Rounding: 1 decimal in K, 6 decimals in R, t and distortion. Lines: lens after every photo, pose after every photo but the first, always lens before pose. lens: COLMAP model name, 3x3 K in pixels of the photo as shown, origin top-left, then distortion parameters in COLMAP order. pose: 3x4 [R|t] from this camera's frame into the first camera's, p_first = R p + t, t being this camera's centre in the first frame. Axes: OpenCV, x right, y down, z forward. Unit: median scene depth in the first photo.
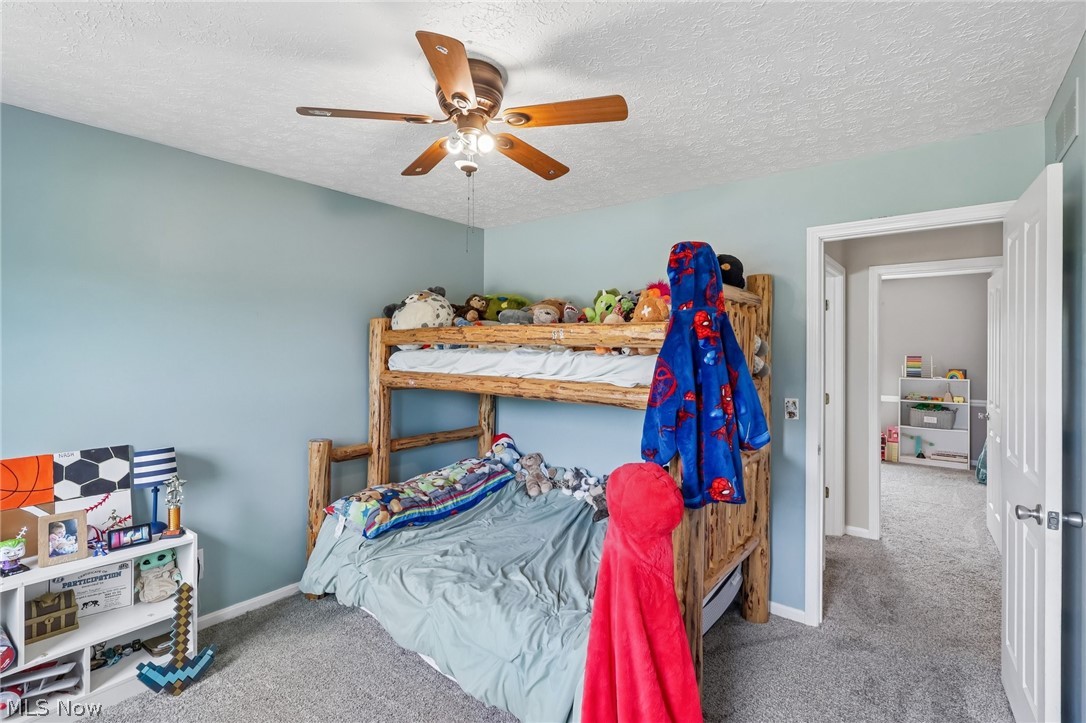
lens RADIAL K [[507.1, 0, 542.0], [0, 507.1, 356.0], [0, 0, 1]] dist [-0.001636, 0.000460]
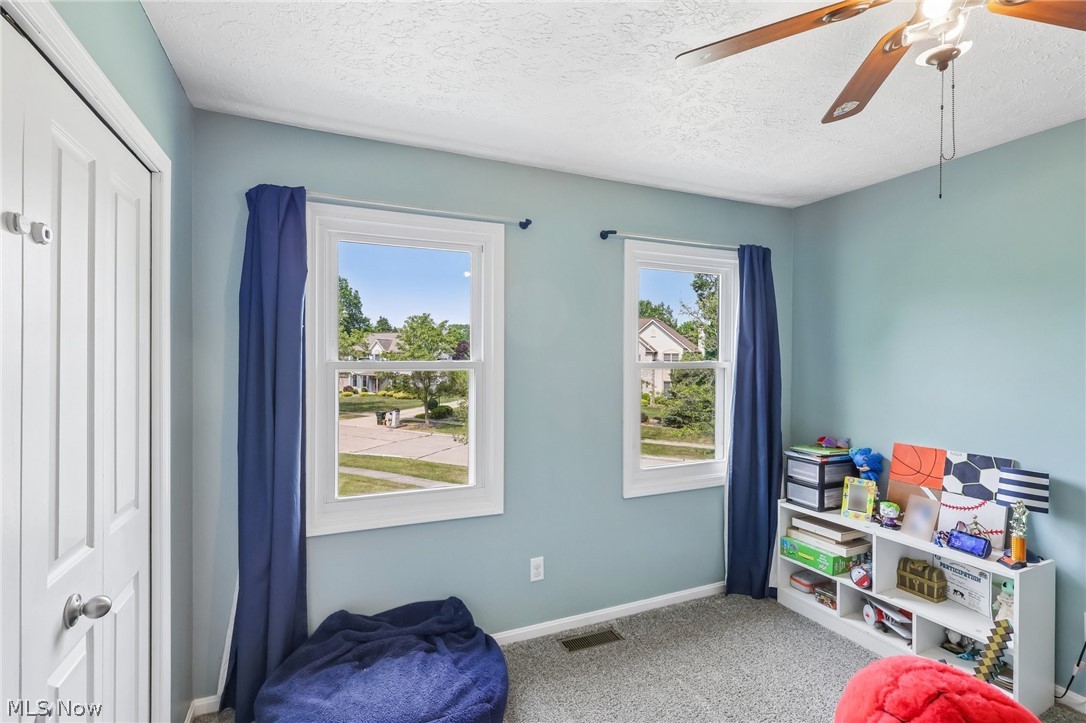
lens RADIAL K [[507.1, 0, 540.6], [0, 507.1, 360.3], [0, 0, 1]] dist [-0.001636, 0.000460]
pose [[-0.511168, -0.006041, -0.859460, 0.514419], [-0.010270, 0.999947, -0.000920, -0.004818], [0.859419, 0.008357, -0.511203, 0.773032]]
